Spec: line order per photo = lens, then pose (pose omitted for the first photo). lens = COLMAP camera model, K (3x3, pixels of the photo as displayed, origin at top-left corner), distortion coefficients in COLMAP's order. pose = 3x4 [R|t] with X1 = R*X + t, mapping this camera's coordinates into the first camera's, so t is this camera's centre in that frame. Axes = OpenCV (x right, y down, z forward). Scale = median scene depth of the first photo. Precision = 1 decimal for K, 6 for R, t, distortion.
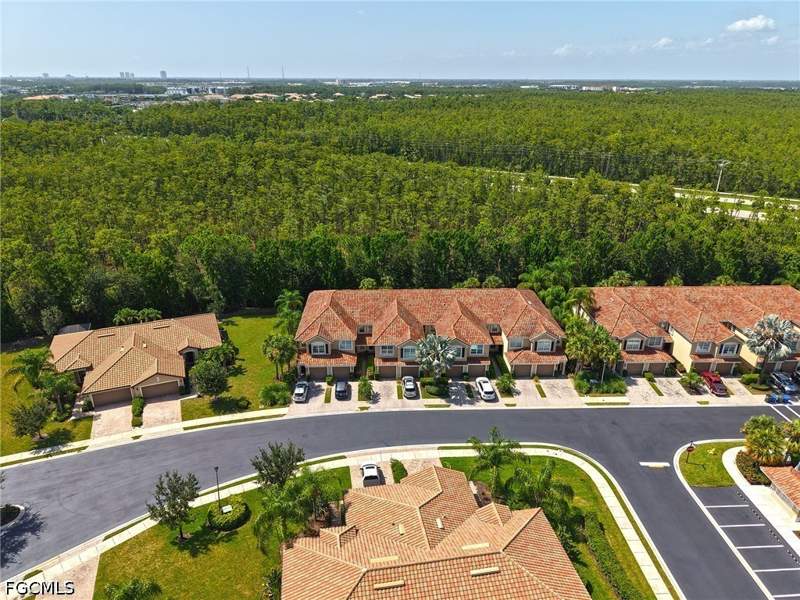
lens RADIAL K [[546.3, 0, 396.7], [0, 546.3, 299.1], [0, 0, 1]] dist [0.060595, -0.068021]
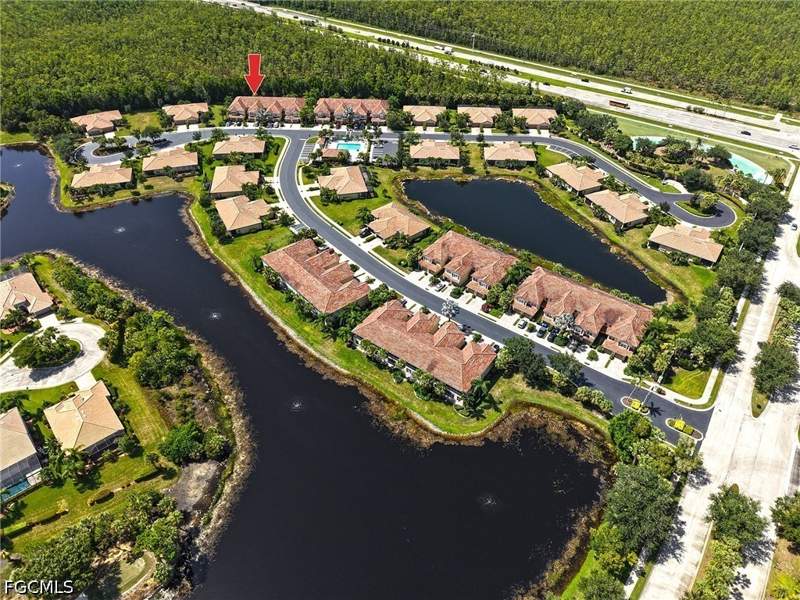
lens RADIAL K [[546.3, 0, 396.7], [0, 546.3, 299.1], [0, 0, 1]] dist [0.060595, -0.068021]
pose [[0.997410, 0.049057, -0.052600, 1.248884], [-0.030191, 0.949316, 0.312871, 0.089747], [0.065283, -0.310472, 0.948338, -2.931275]]
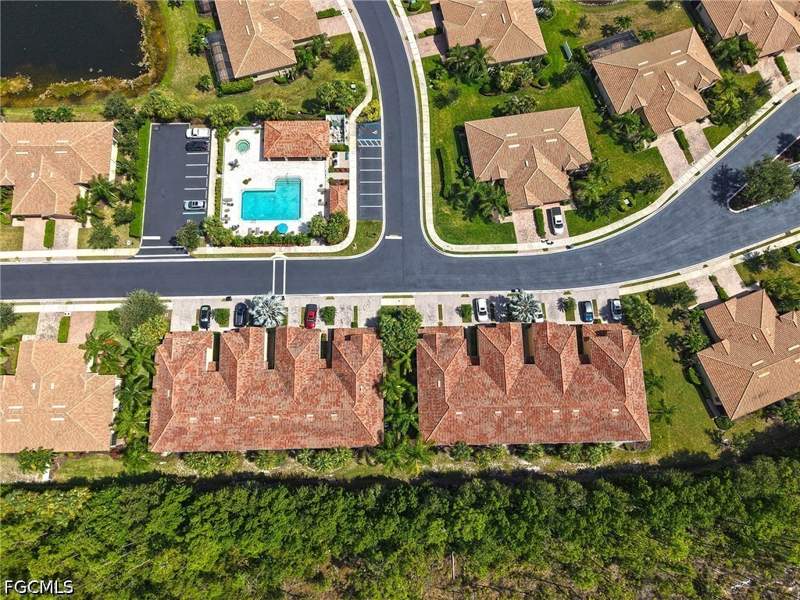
lens RADIAL K [[546.3, 0, 396.7], [0, 546.3, 299.1], [0, 0, 1]] dist [0.060595, -0.068021]
pose [[-0.999688, -0.020422, -0.014385, 0.392002], [-0.011388, -0.139954, 0.990093, -1.177563], [-0.022233, 0.989947, 0.139678, 0.780876]]
